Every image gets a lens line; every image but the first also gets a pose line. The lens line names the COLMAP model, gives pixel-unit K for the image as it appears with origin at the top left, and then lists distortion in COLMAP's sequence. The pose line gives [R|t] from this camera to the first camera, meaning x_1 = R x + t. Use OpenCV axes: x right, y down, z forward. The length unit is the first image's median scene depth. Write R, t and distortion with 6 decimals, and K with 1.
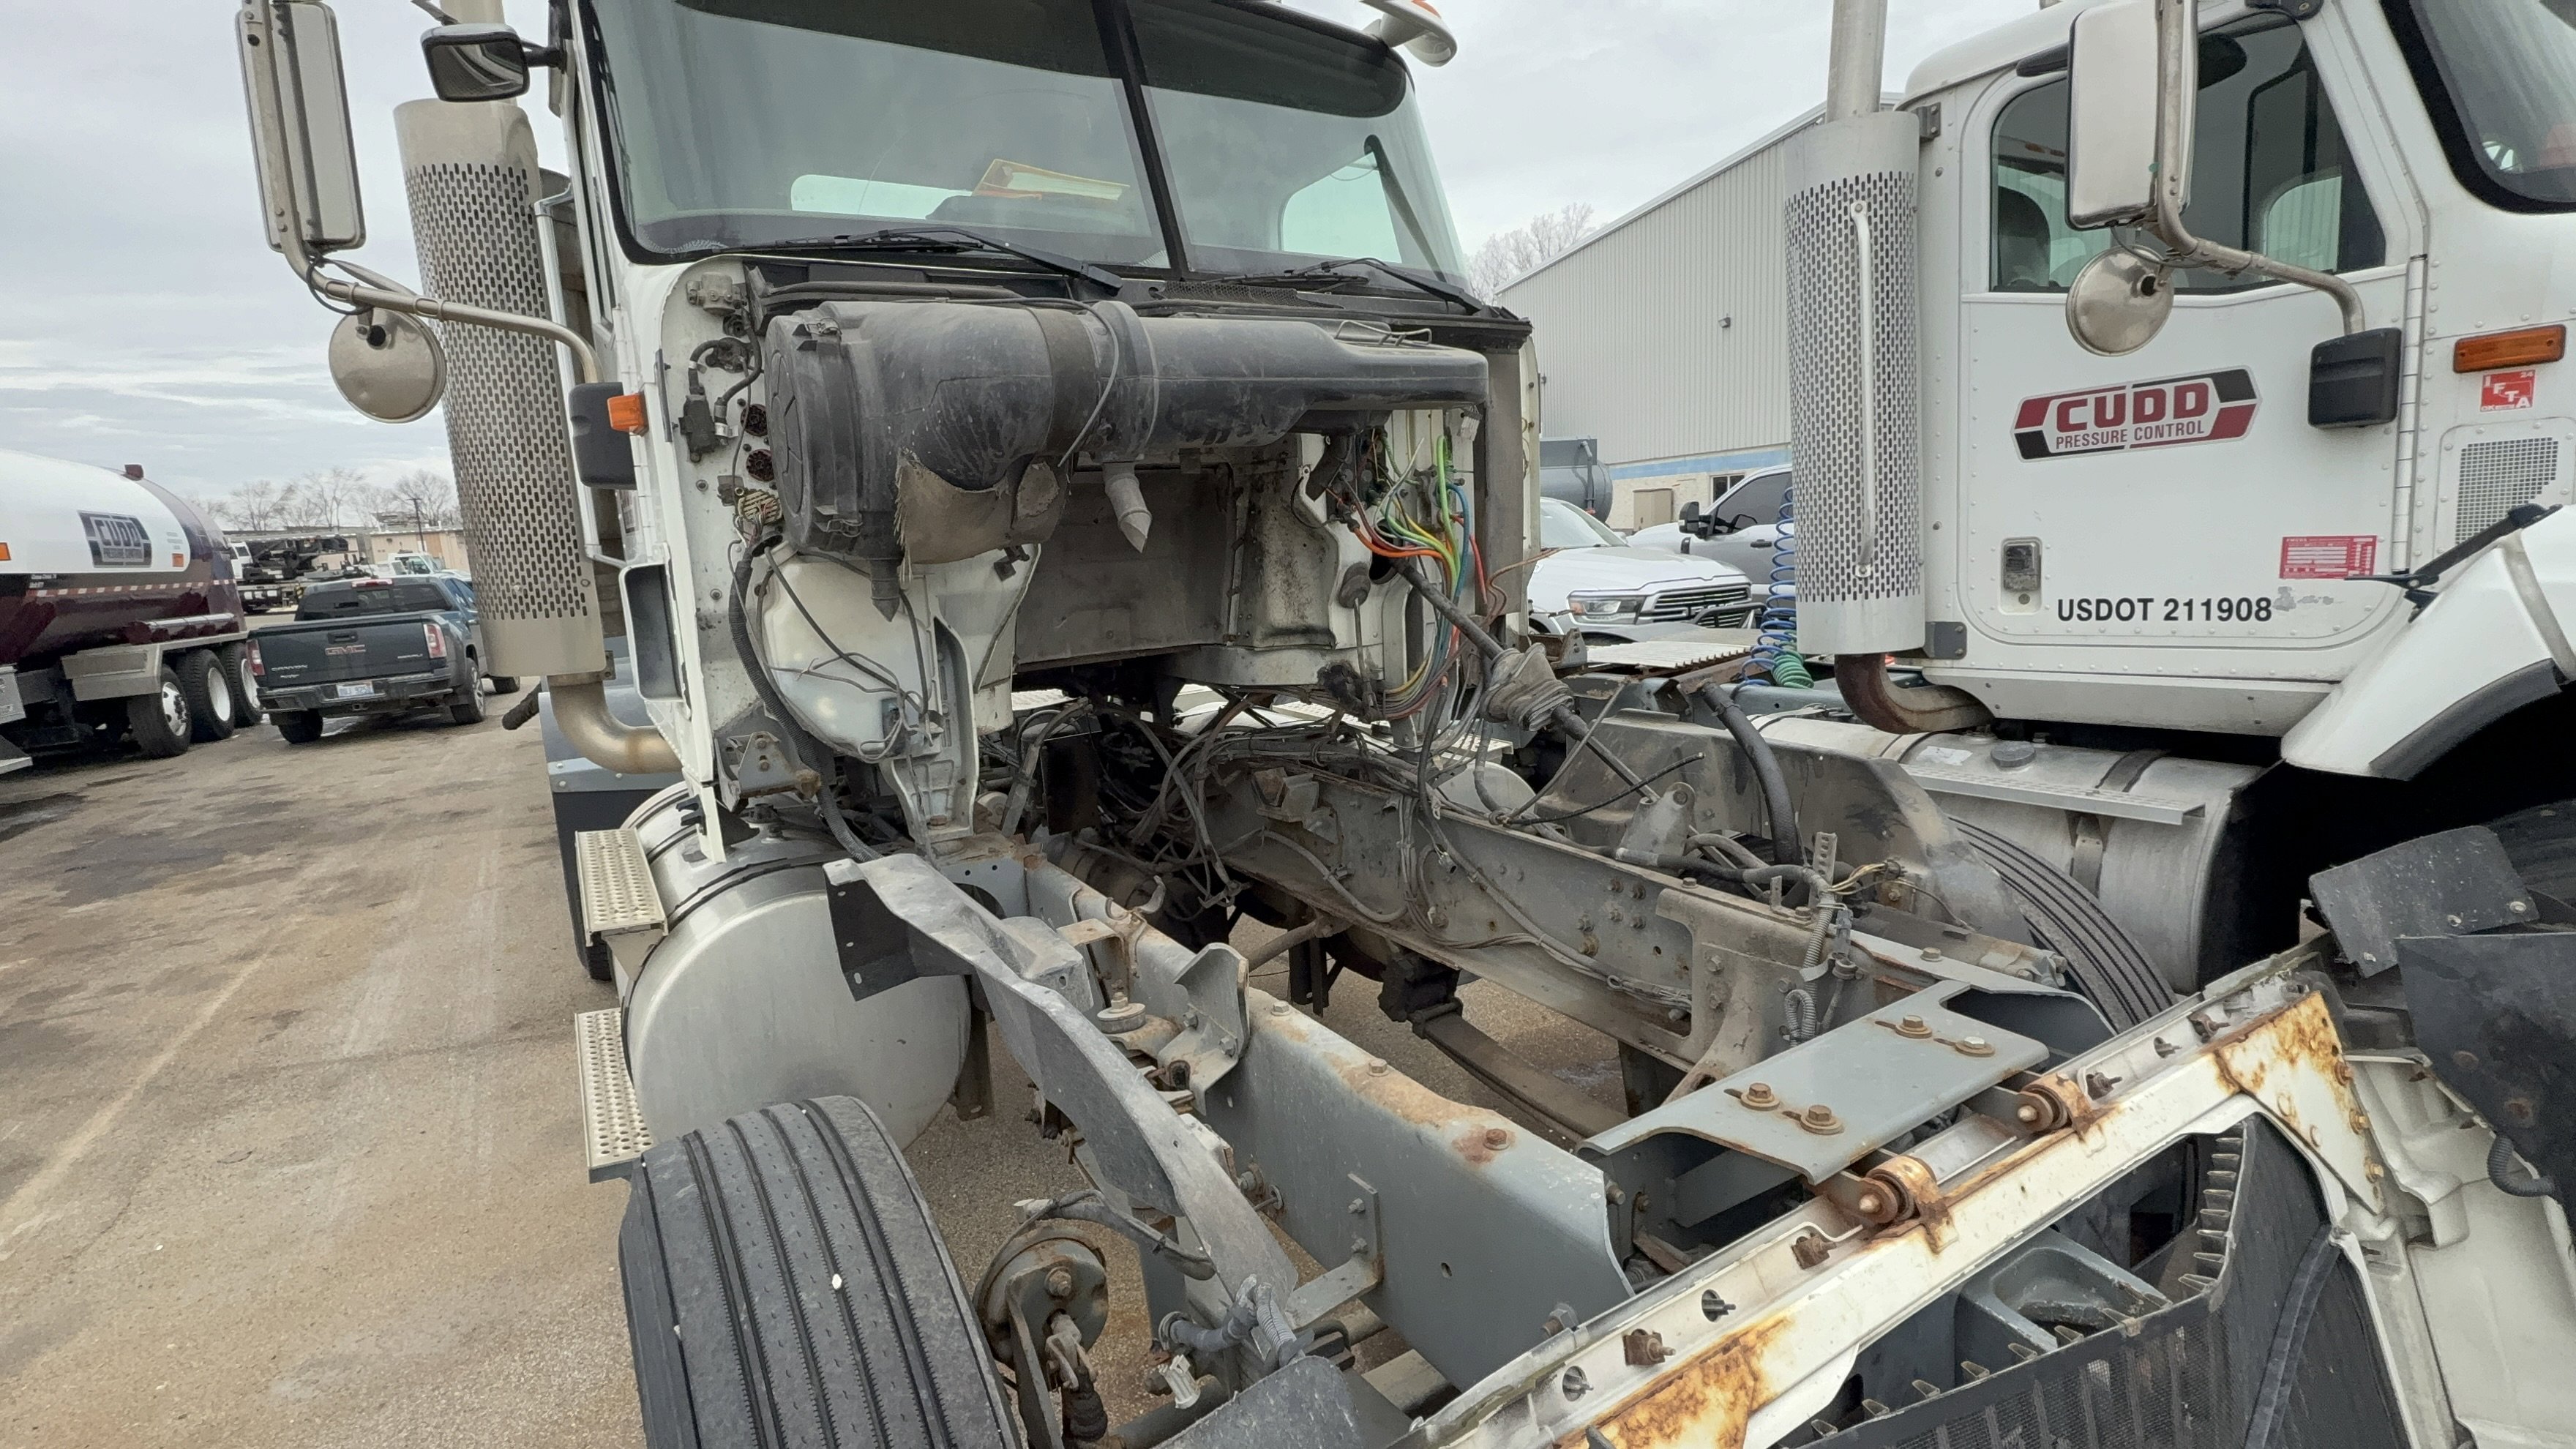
lens RADIAL K [[1158.4, 0, 1271.9], [0, 1158.4, 784.6], [0, 0, 1]] dist [0.000905, -0.001144]
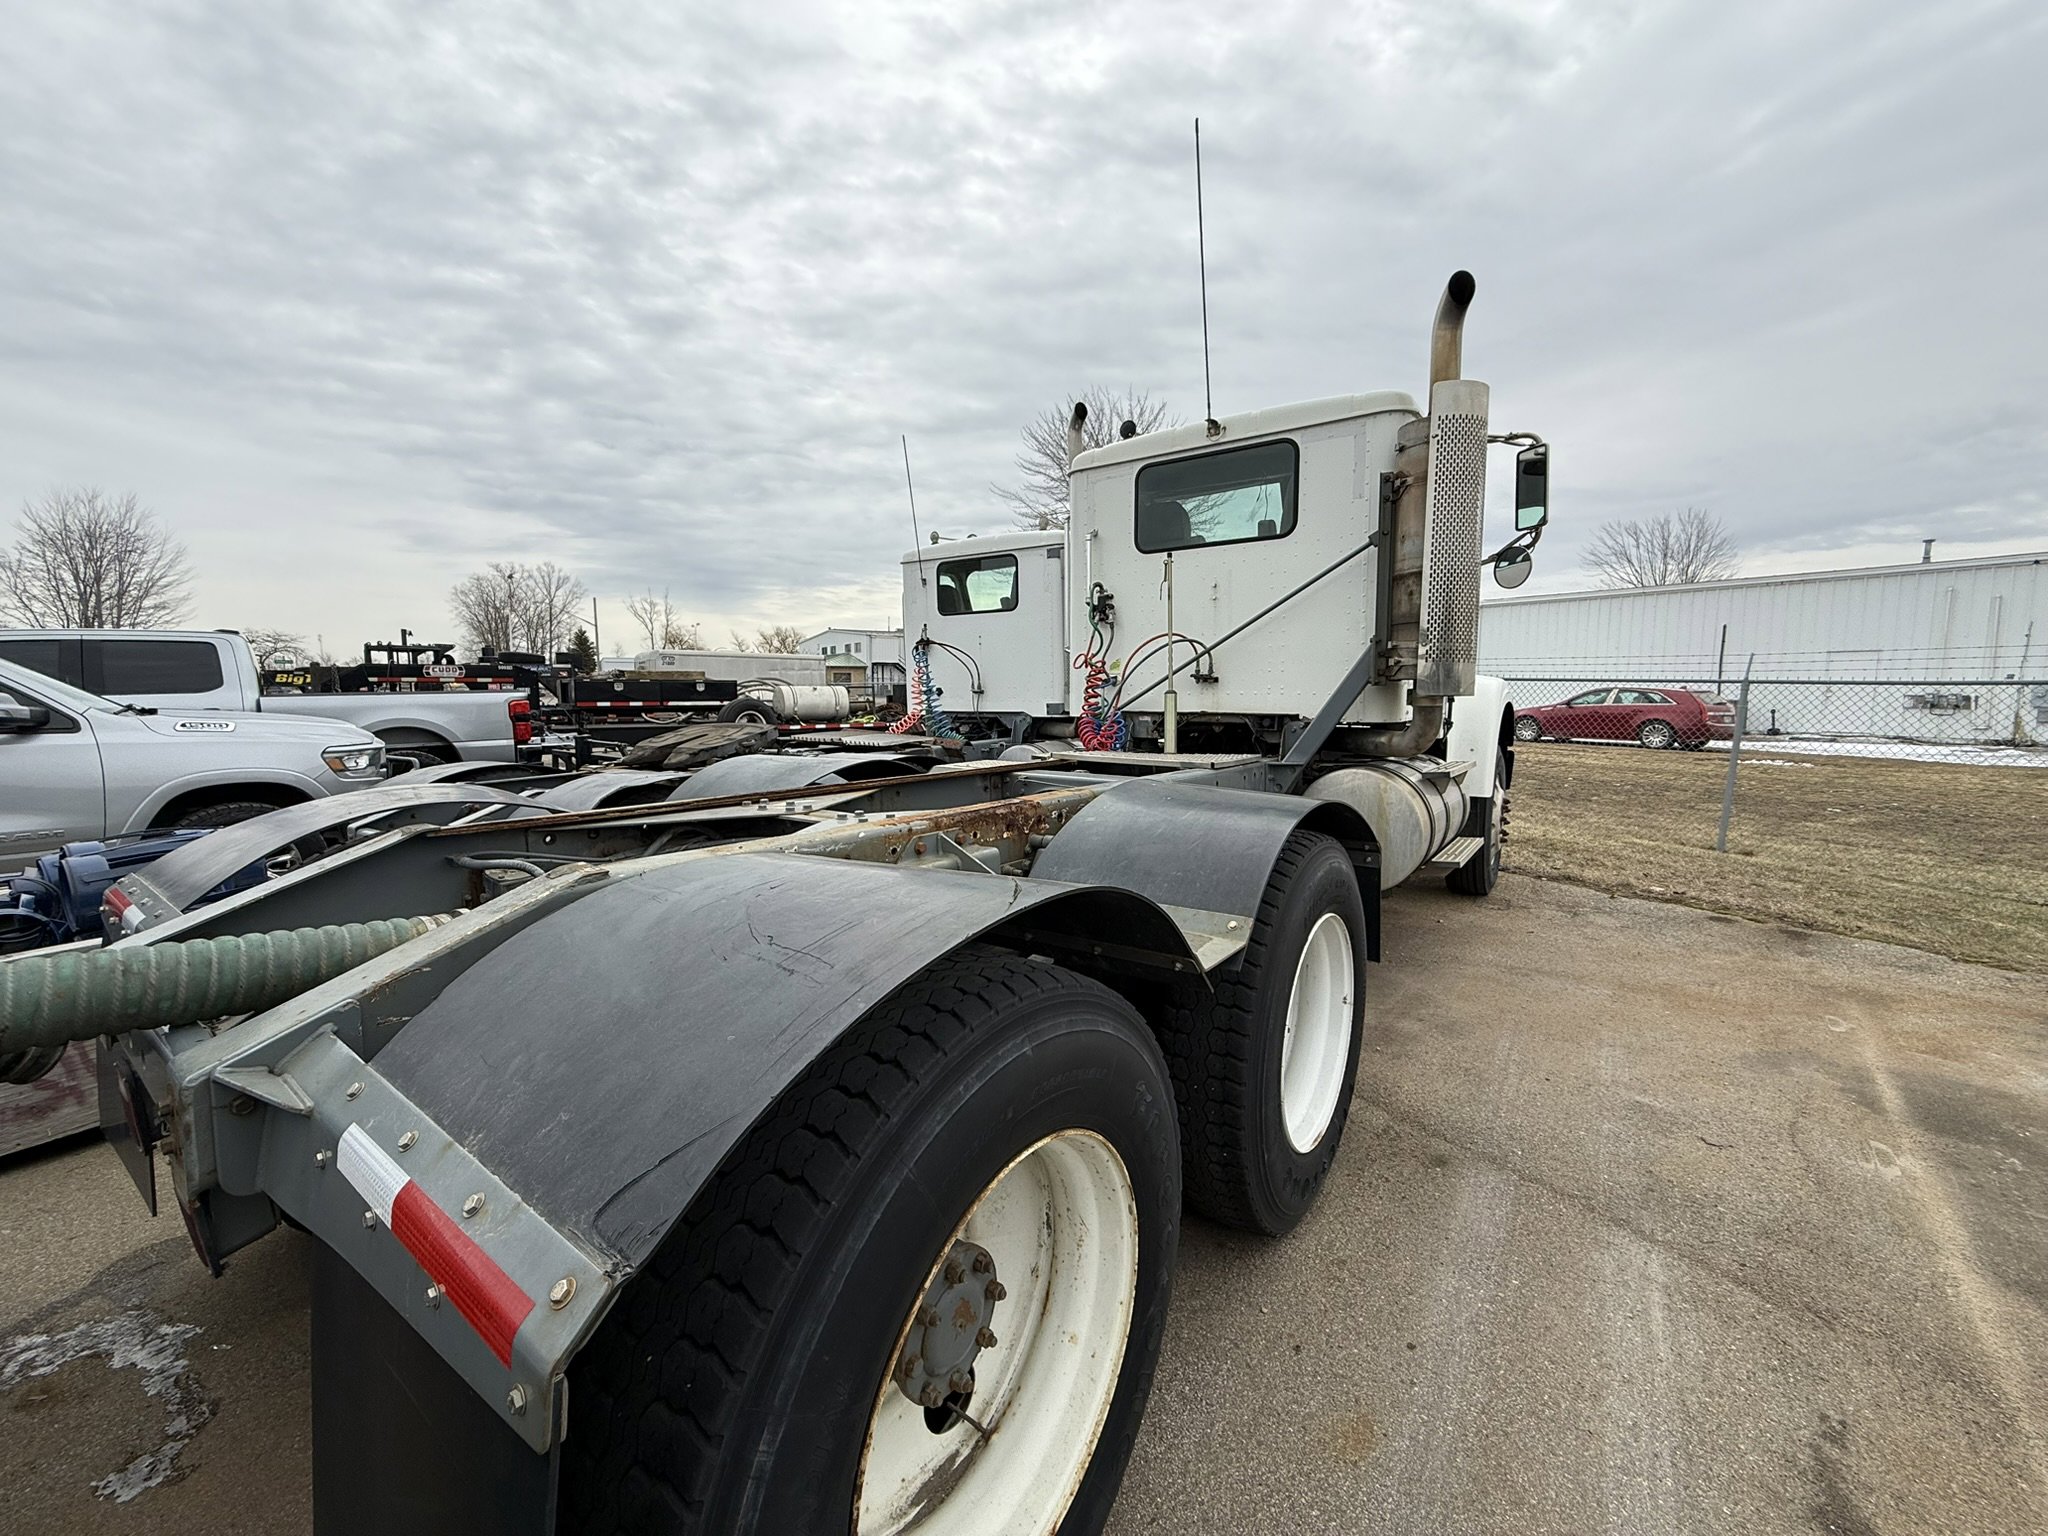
lens RADIAL K [[813.9, 0, 1021.4], [0, 813.9, 795.8], [0, 0, 1]] dist [-0.000681, -0.000044]
pose [[-0.368735, -0.069341, 0.926945, -1.390009], [0.227833, 0.960053, 0.162449, -0.272176], [-0.901181, 0.271089, -0.338207, 1.823220]]
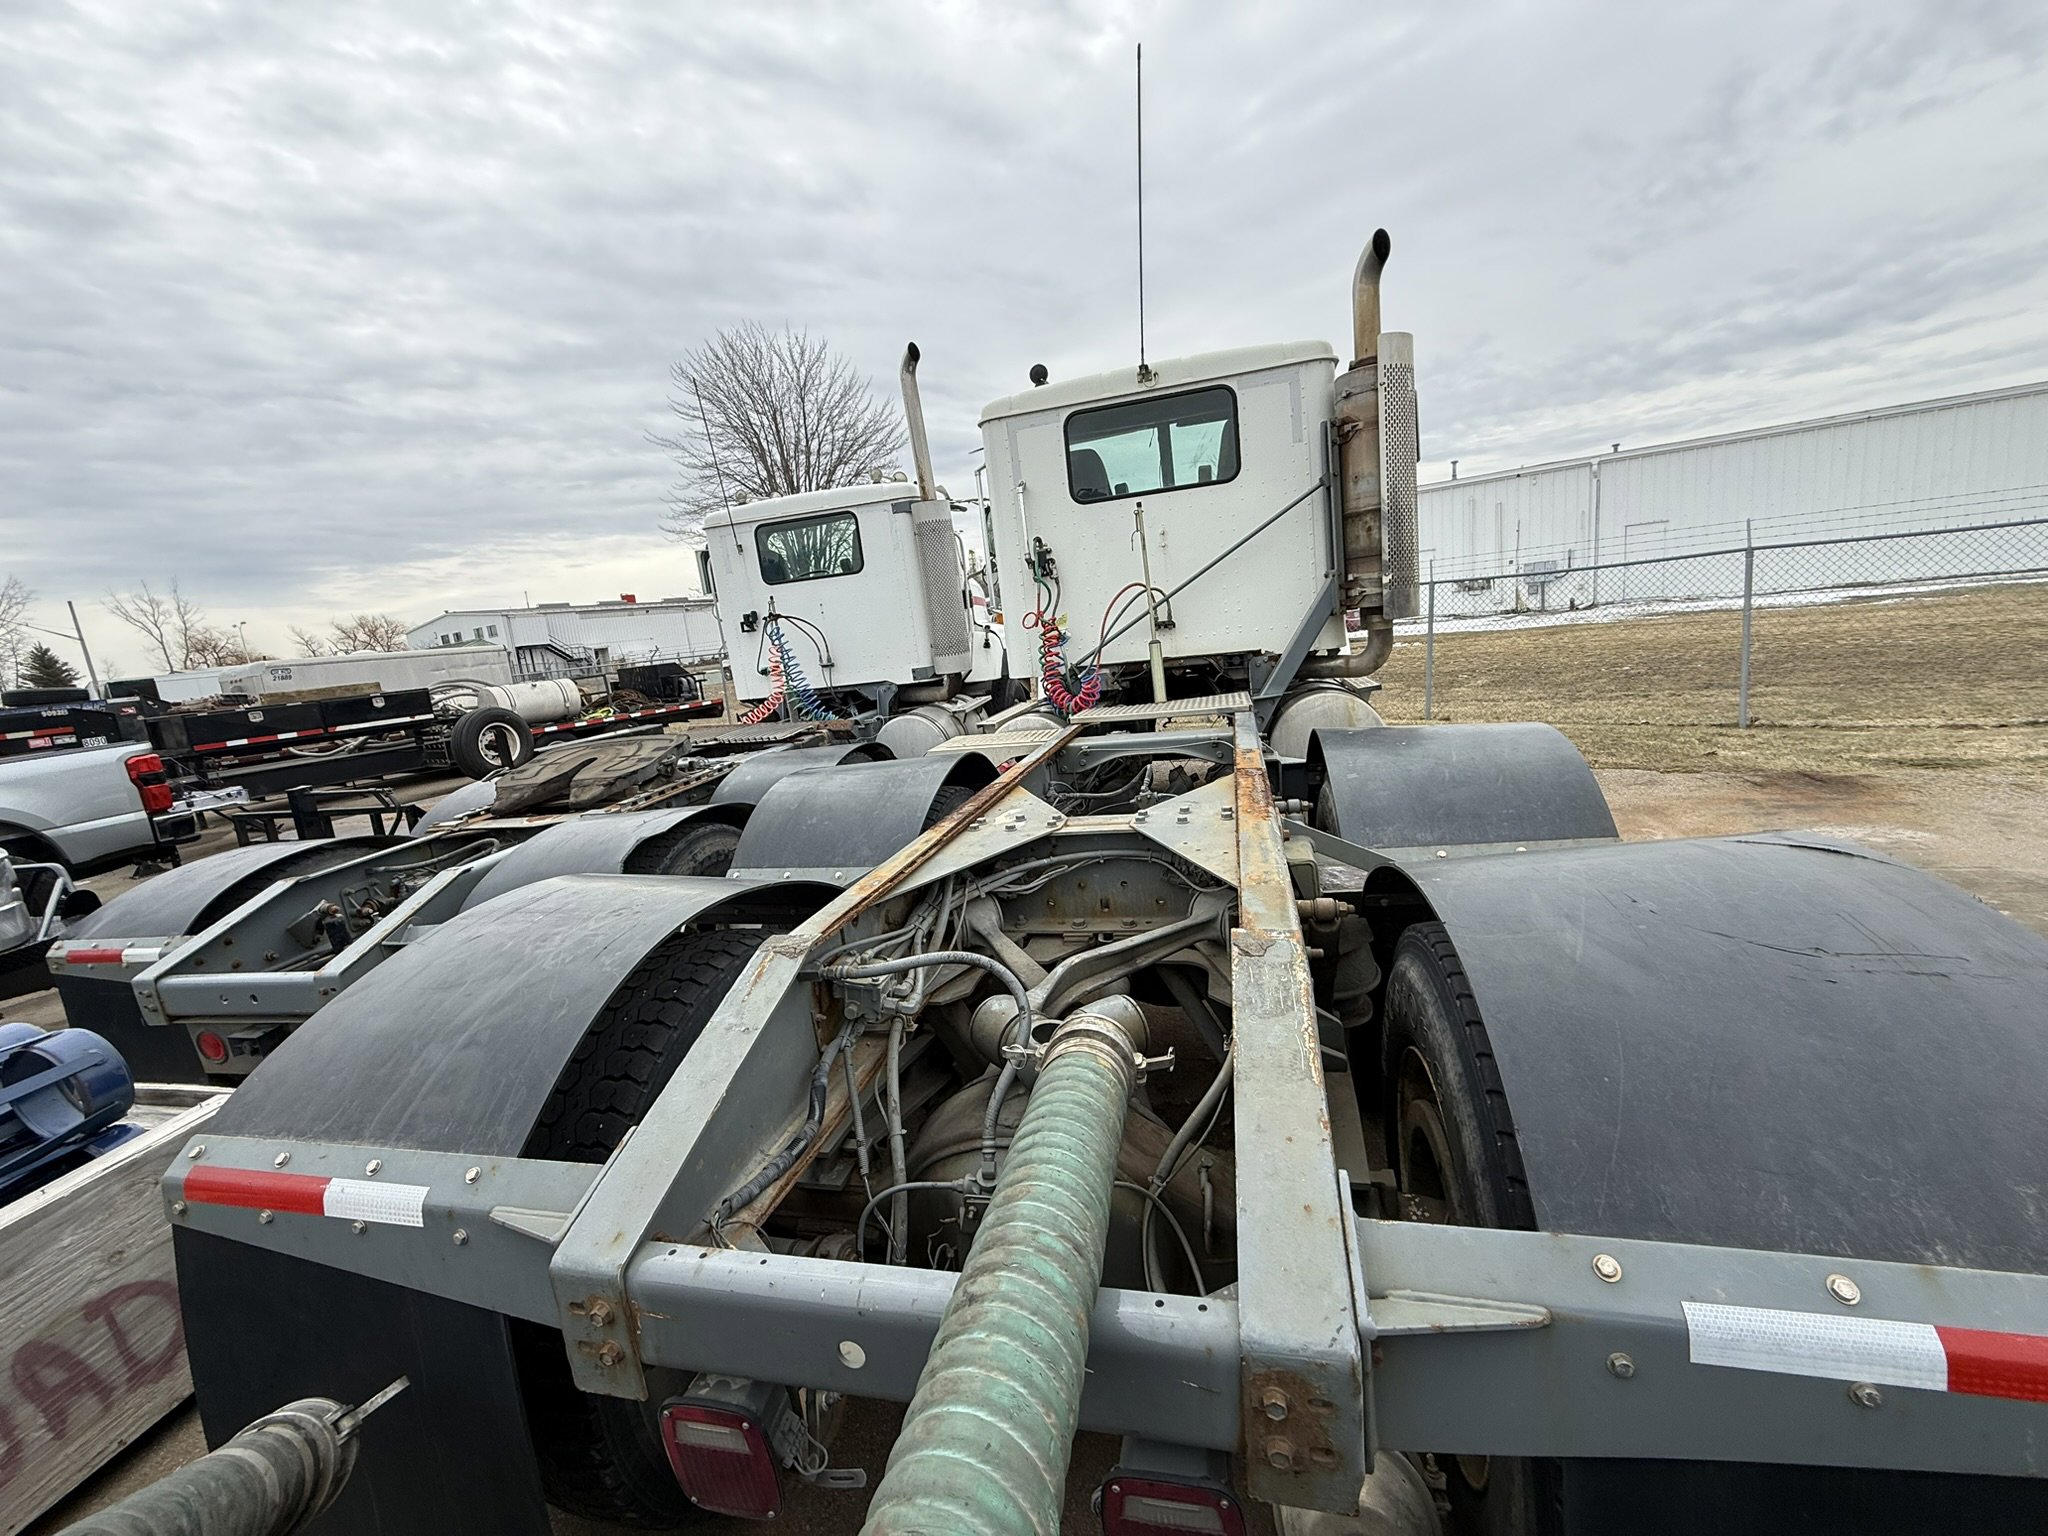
lens RADIAL K [[813.9, 0, 1026.2], [0, 813.9, 787.6], [0, 0, 1]] dist [-0.000681, -0.000044]
pose [[-0.686641, -0.020533, 0.726706, -1.272587], [0.300028, 0.902503, 0.308986, -0.328269], [-0.662199, 0.430195, -0.613535, 1.952804]]
